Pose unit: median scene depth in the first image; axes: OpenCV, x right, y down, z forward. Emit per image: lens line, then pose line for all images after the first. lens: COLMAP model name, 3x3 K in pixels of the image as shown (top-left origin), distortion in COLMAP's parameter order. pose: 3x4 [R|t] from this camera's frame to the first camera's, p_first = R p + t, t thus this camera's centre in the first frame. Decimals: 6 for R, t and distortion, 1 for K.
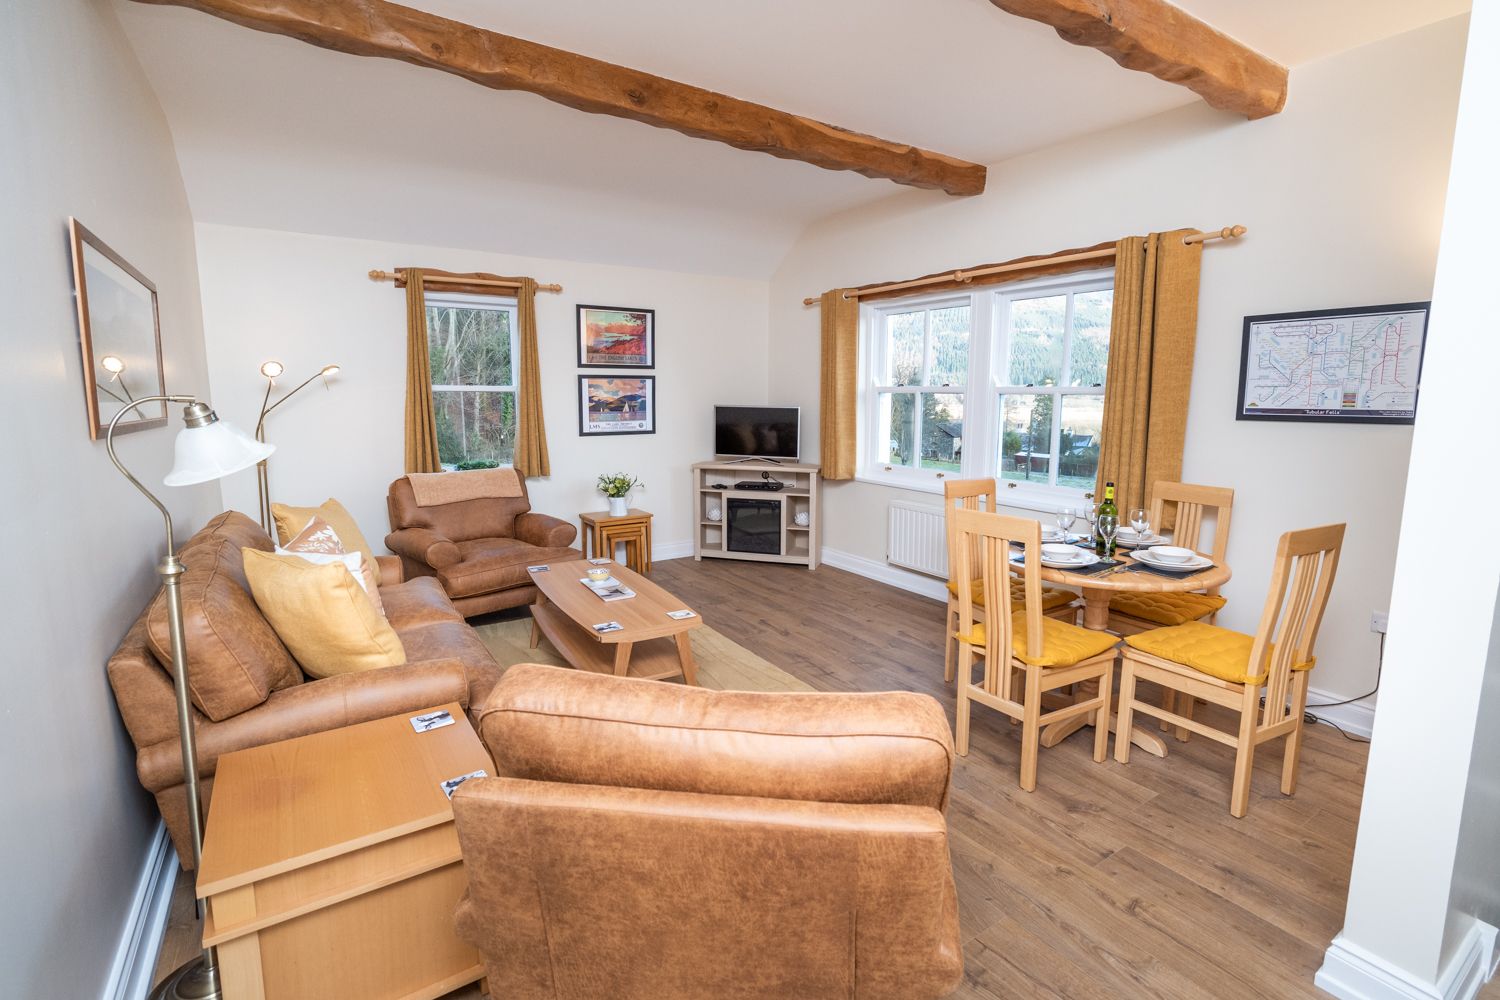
lens RADIAL K [[690.6, 0, 749.9], [0, 690.6, 479.8], [0, 0, 1]] dist [-0.003643, -0.000230]
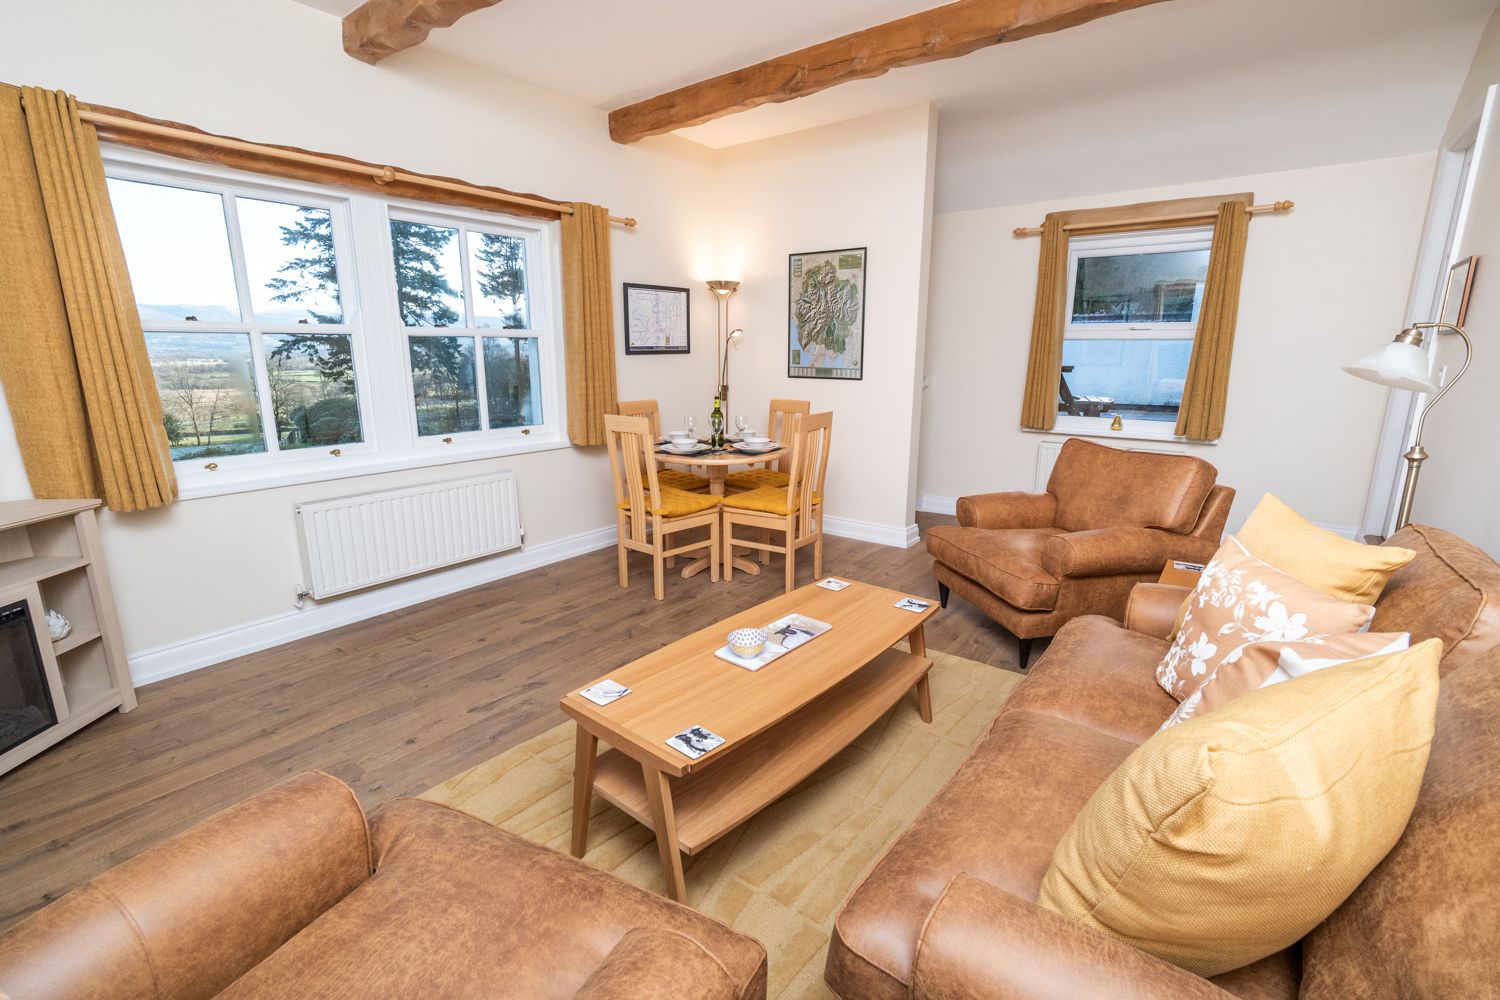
lens RADIAL K [[683.2, 0, 747.5], [0, 683.2, 504.0], [0, 0, 1]] dist [-0.008937, 0.000245]
pose [[-0.330067, -0.210764, 0.920127, -0.458751], [0.119485, 0.957586, 0.262206, -0.078045], [-0.936365, 0.196486, -0.290884, 0.730474]]
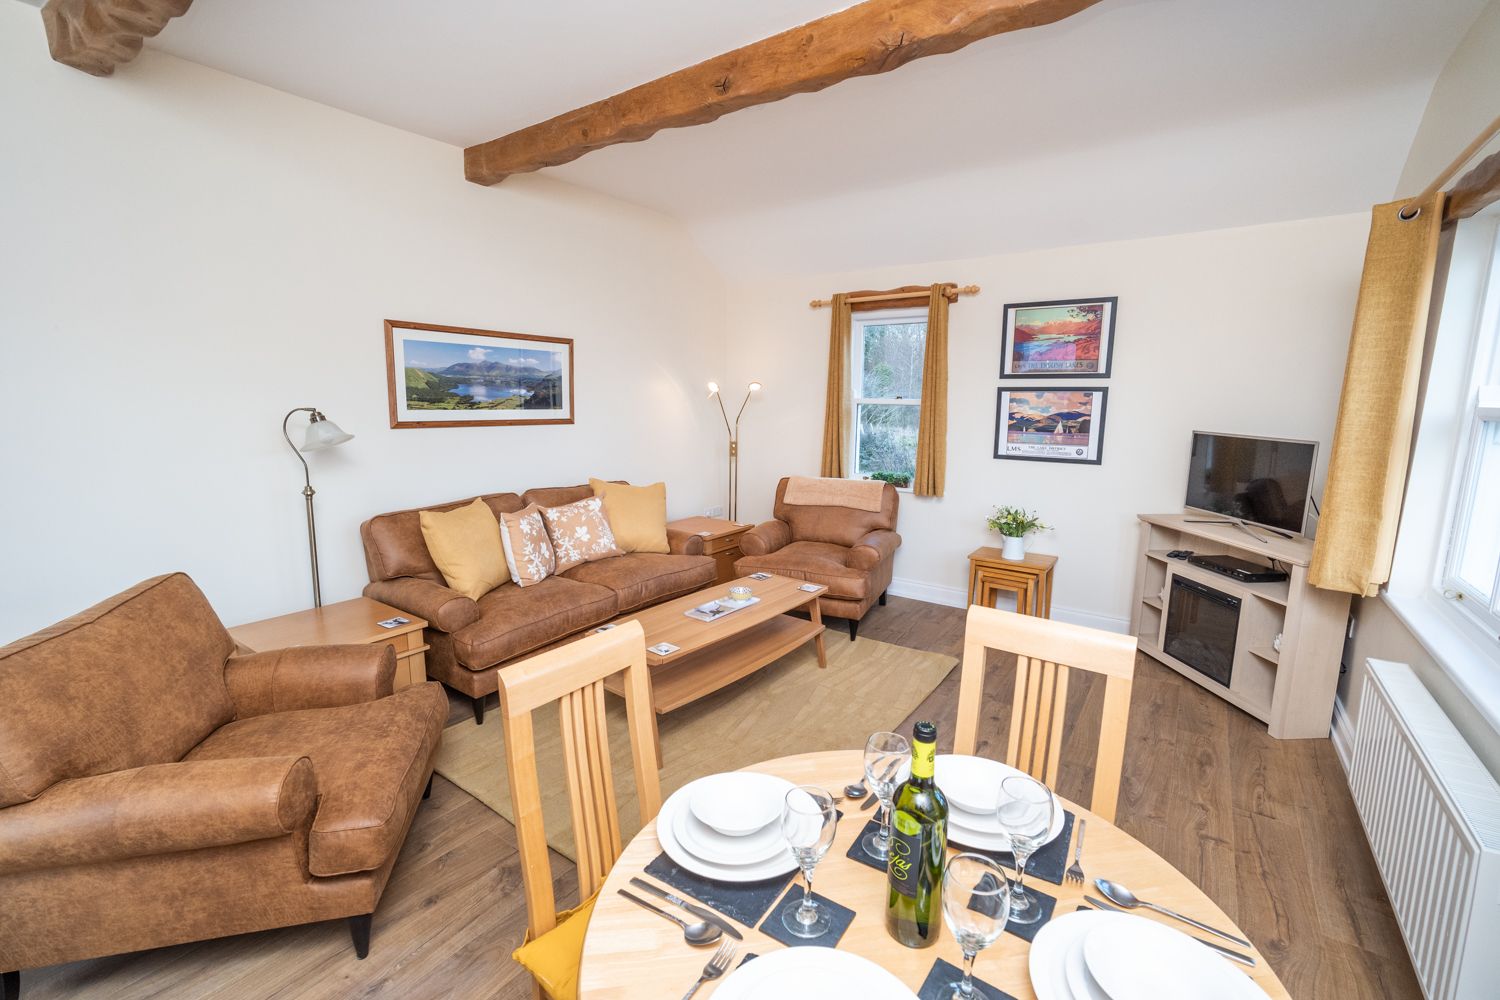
lens RADIAL K [[643.9, 0, 750.0], [0, 643.9, 500.0], [0, 0, 1]] dist [-0.009046, 0.000027]
pose [[0.365688, 0.151141, -0.918384, 0.392142], [-0.125881, 0.985692, 0.112094, -0.063800], [0.922186, 0.074616, 0.379481, 0.416839]]
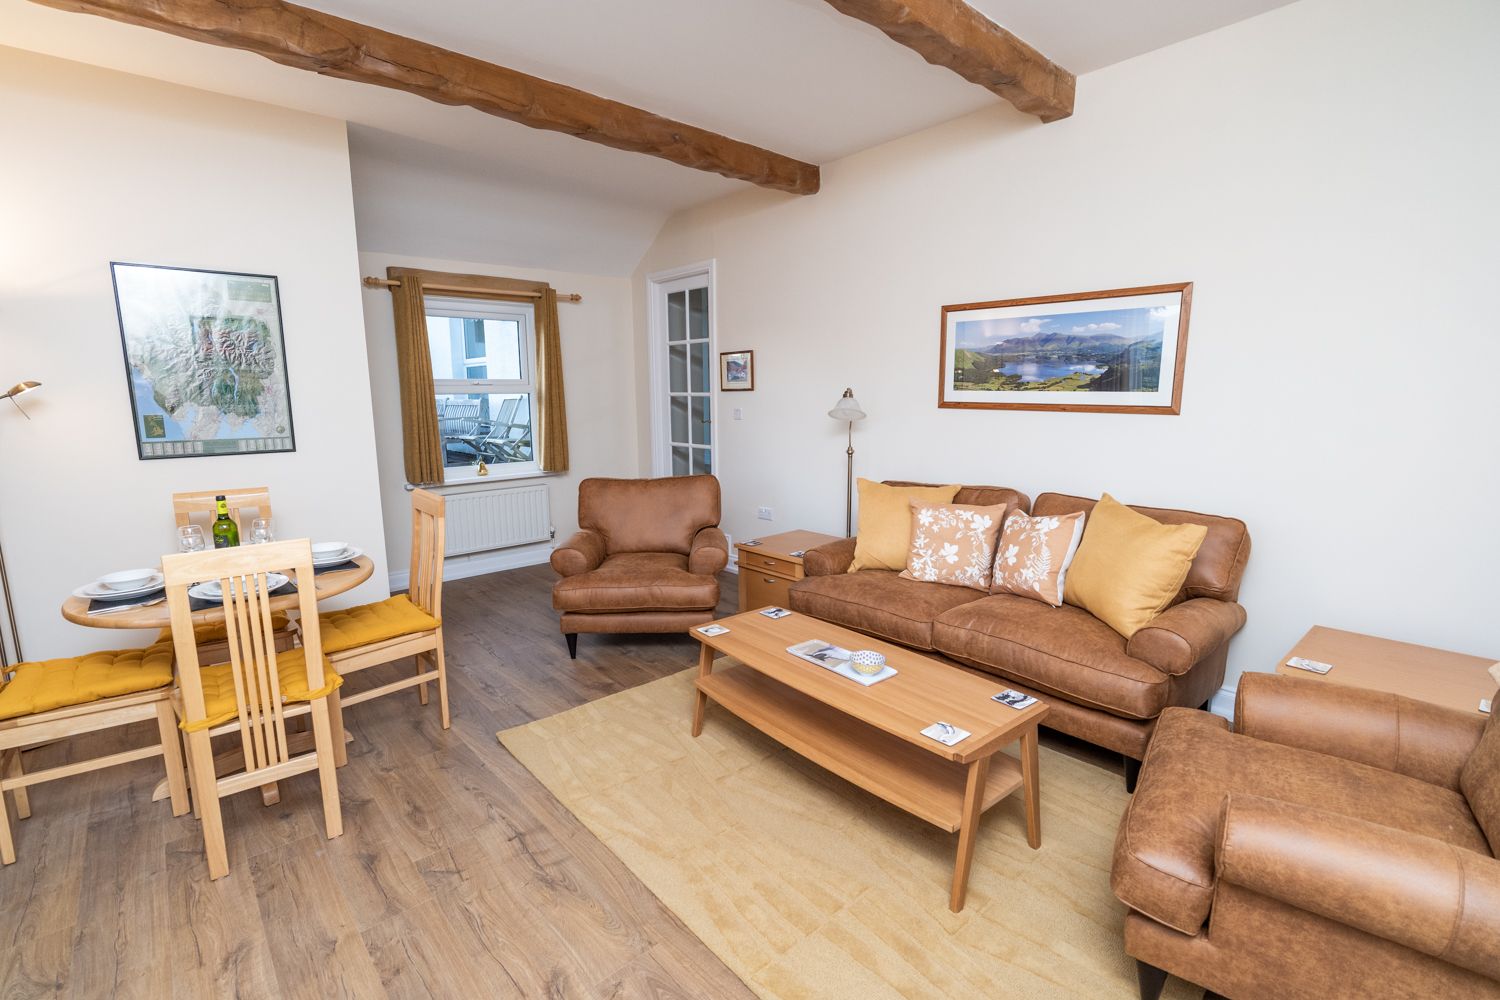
lens RADIAL K [[683.2, 0, 747.5], [0, 683.2, 504.0], [0, 0, 1]] dist [-0.008937, 0.000245]
pose [[-0.988369, 0.034588, -0.148086, -0.008419], [-0.009946, 0.957003, 0.289907, -0.126573], [0.151746, 0.288009, -0.945529, 0.996752]]
